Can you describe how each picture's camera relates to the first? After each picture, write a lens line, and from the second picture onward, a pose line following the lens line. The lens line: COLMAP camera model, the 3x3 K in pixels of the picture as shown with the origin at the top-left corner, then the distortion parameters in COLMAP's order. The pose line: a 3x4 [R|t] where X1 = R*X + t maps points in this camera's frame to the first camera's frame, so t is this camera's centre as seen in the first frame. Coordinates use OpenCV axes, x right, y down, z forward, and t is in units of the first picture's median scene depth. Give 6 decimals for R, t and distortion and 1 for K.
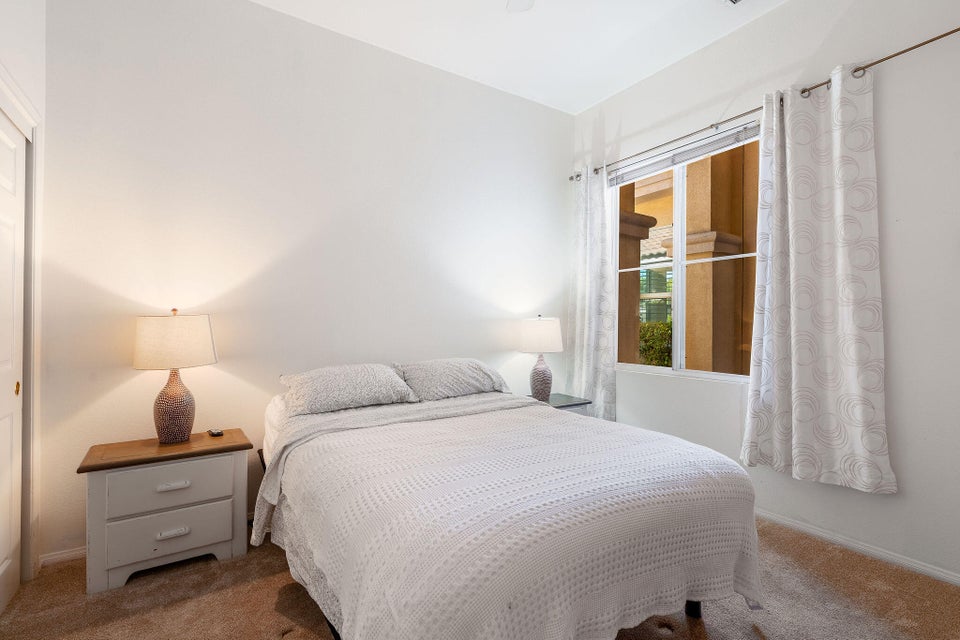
lens RADIAL K [[436.5, 0, 480.9], [0, 436.5, 324.8], [0, 0, 1]] dist [-0.007388, 0.002935]
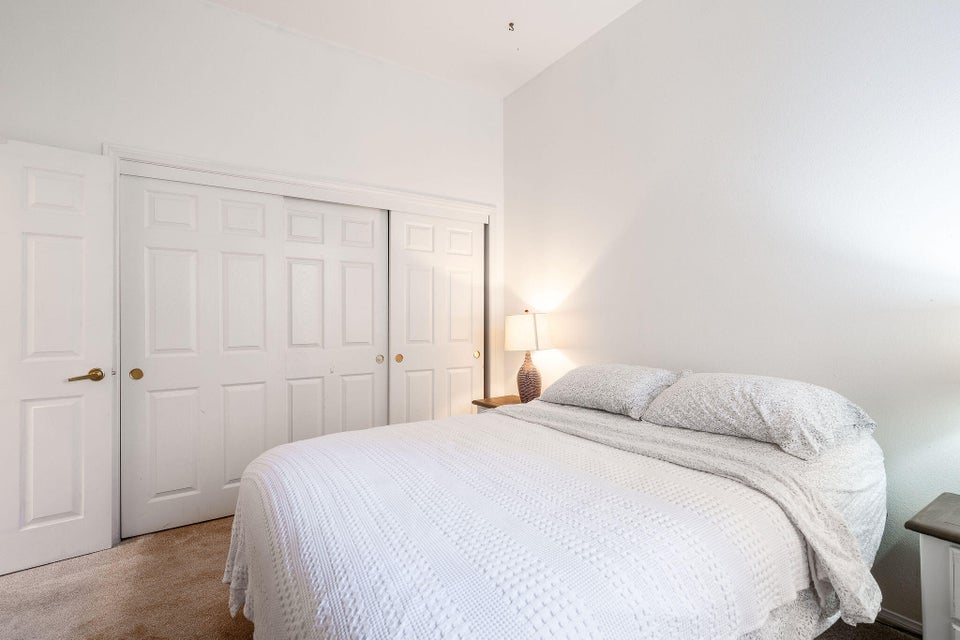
lens RADIAL K [[436.5, 0, 481.4], [0, 436.5, 319.2], [0, 0, 1]] dist [-0.007388, 0.002935]
pose [[-0.028937, -0.009204, -0.999539, 0.655641], [0.010200, 0.999903, -0.009503, 0.003546], [0.999529, -0.010470, -0.028841, 0.776863]]
